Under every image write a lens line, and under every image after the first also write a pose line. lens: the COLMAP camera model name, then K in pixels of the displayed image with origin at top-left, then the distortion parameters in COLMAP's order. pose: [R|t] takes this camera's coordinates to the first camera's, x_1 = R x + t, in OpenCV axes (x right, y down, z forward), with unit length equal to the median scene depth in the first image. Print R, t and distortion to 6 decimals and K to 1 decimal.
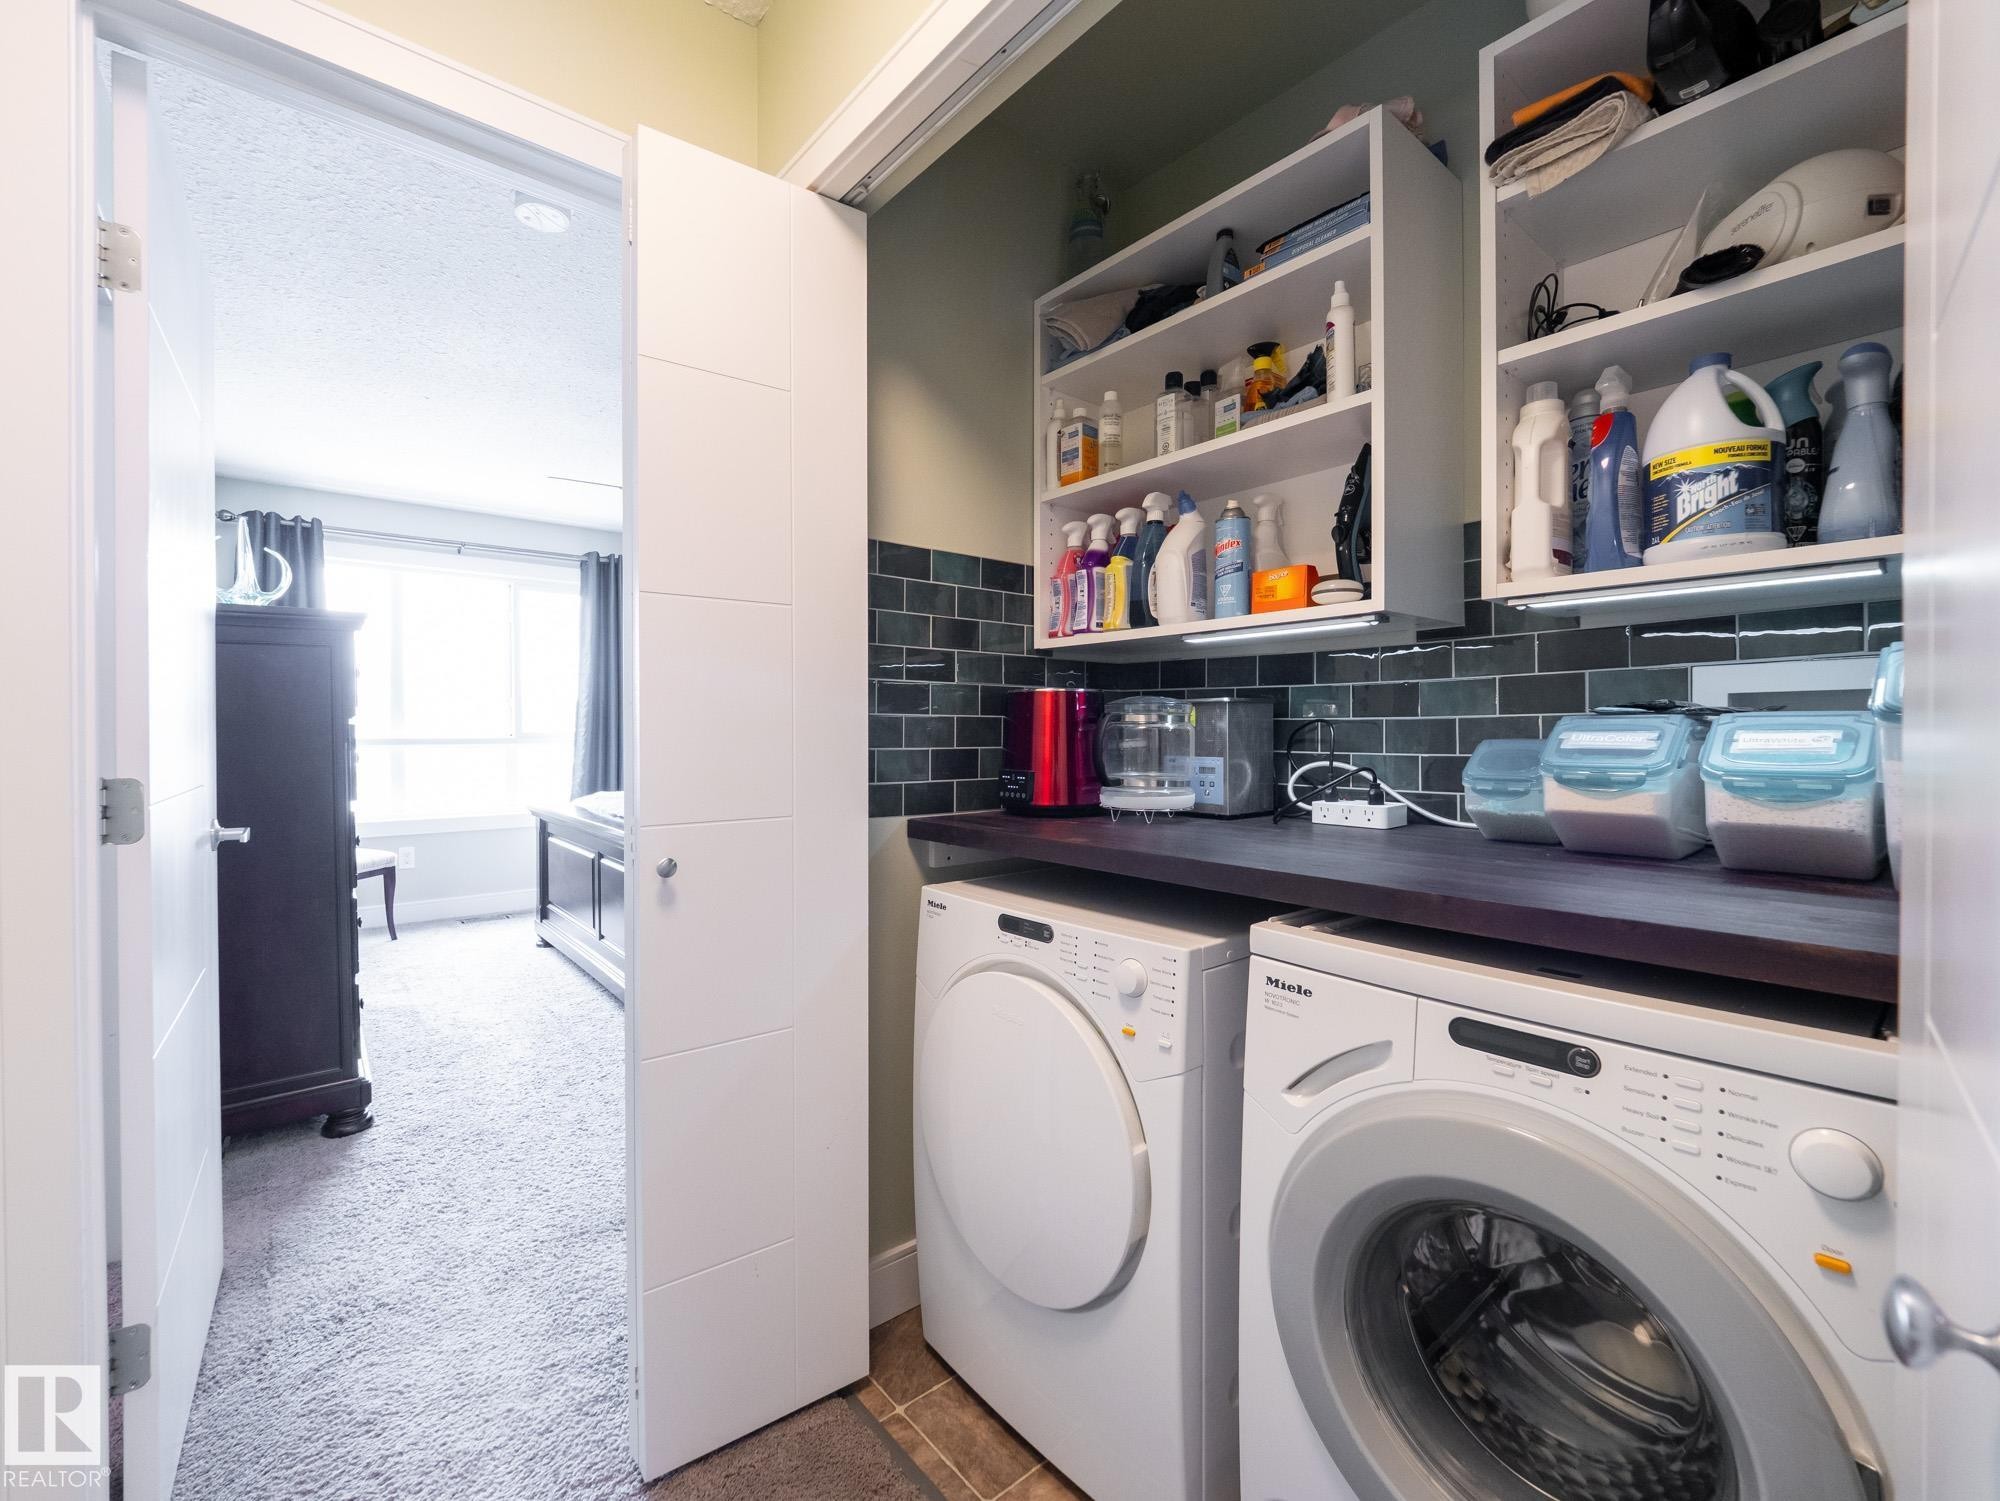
lens RADIAL K [[819.2, 0, 1015.3], [0, 819.2, 728.9], [0, 0, 1]] dist [0.001178, -0.000581]
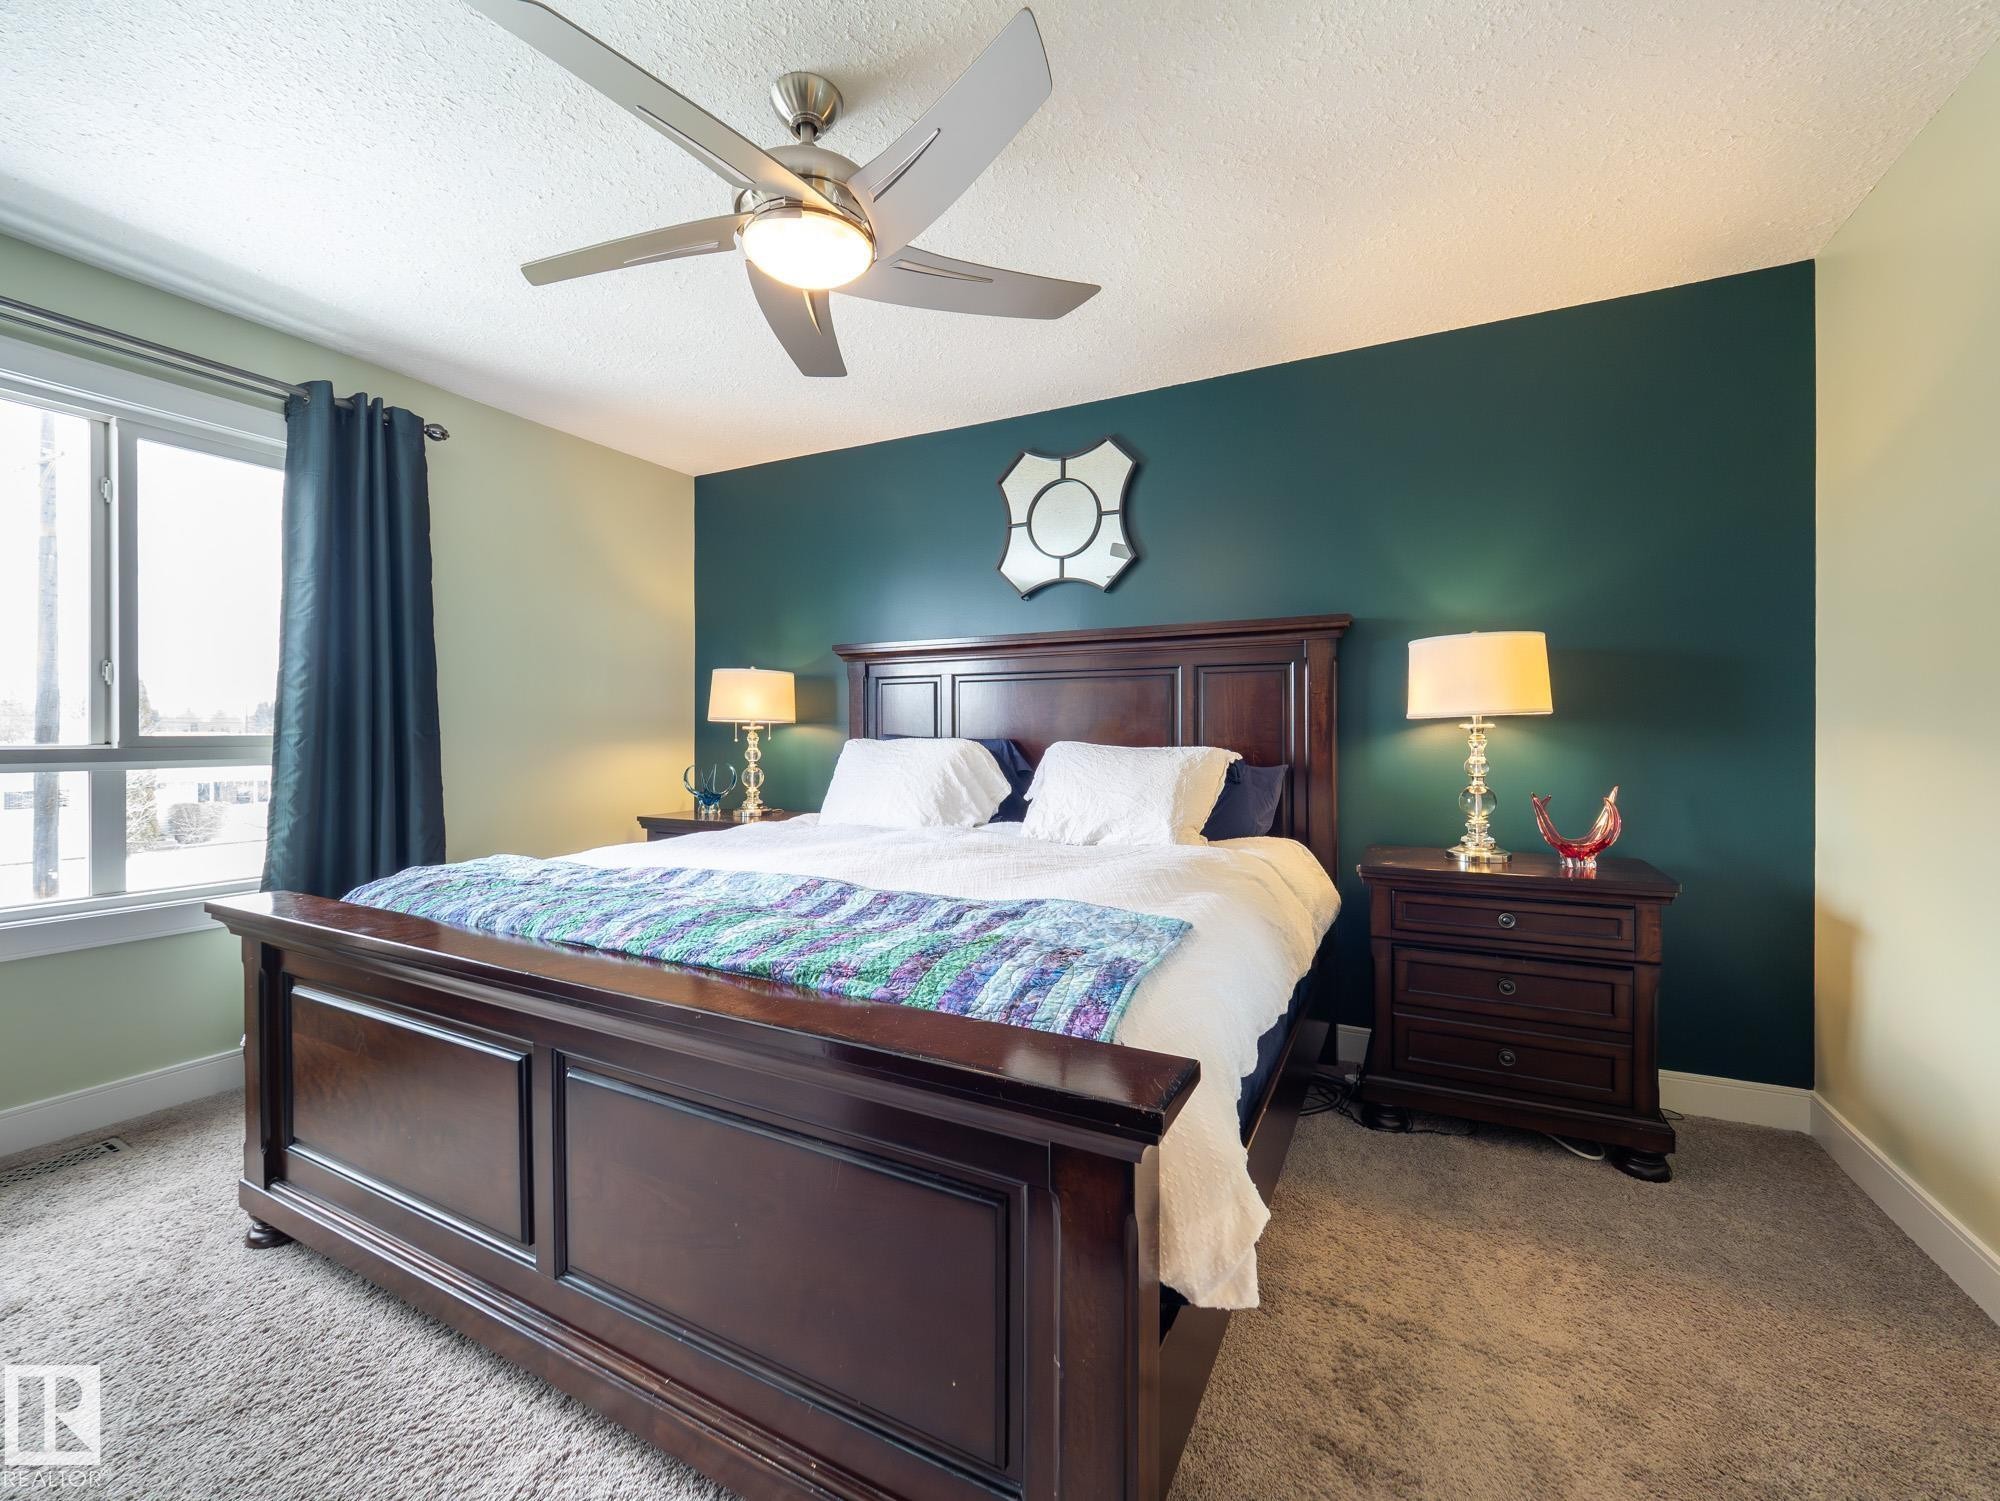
lens RADIAL K [[819.2, 0, 1015.3], [0, 819.2, 728.9], [0, 0, 1]] dist [0.001178, -0.000581]
pose [[0.934070, -0.000267, 0.357091, -0.354866], [0.003696, 0.999953, -0.008922, 0.005062], [-0.357072, 0.009653, 0.934027, 0.450578]]
